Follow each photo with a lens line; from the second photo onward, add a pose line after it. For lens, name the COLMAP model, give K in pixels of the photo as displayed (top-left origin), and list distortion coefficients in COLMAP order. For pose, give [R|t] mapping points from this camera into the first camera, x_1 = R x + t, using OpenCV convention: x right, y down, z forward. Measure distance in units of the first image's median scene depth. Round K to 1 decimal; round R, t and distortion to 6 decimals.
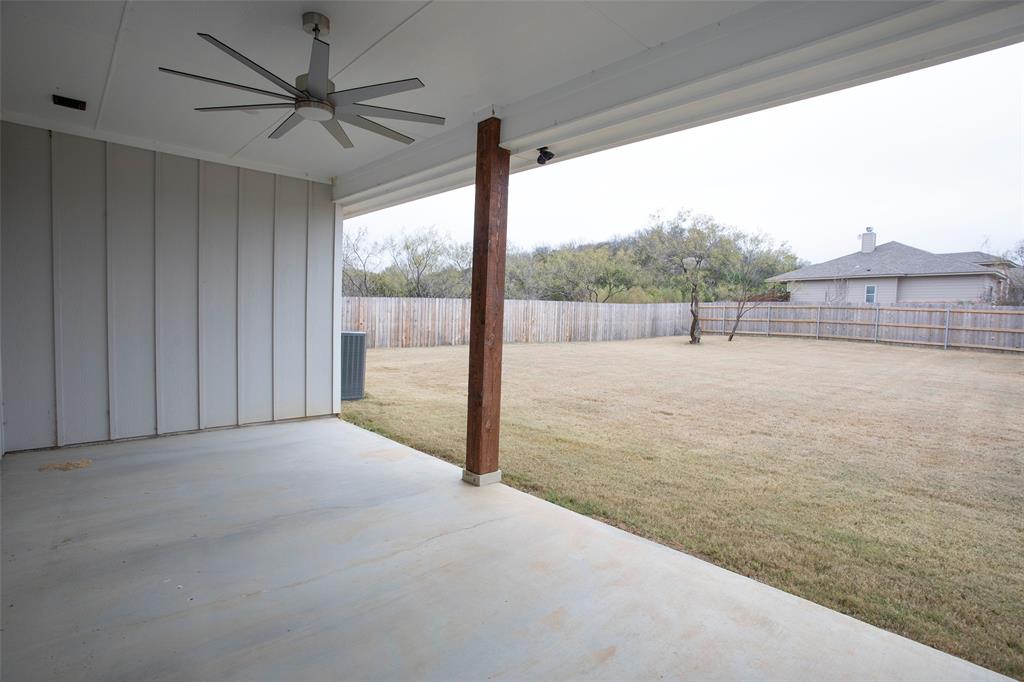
lens RADIAL K [[501.4, 0, 509.7], [0, 501.4, 345.7], [0, 0, 1]] dist [-0.065820, 0.027779]
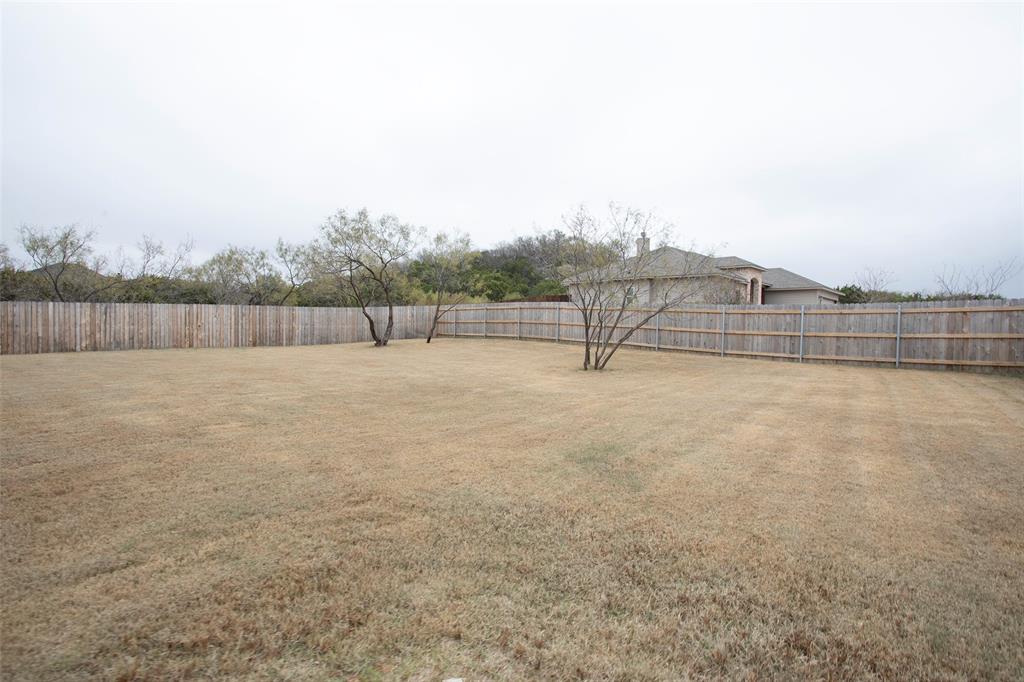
lens RADIAL K [[501.4, 0, 509.7], [0, 501.4, 345.7], [0, 0, 1]] dist [-0.065820, 0.027779]
pose [[0.990325, -0.016813, 0.137745, 0.475346], [0.019069, 0.999705, -0.015074, 0.014511], [-0.137450, 0.017555, 0.990353, -0.019628]]
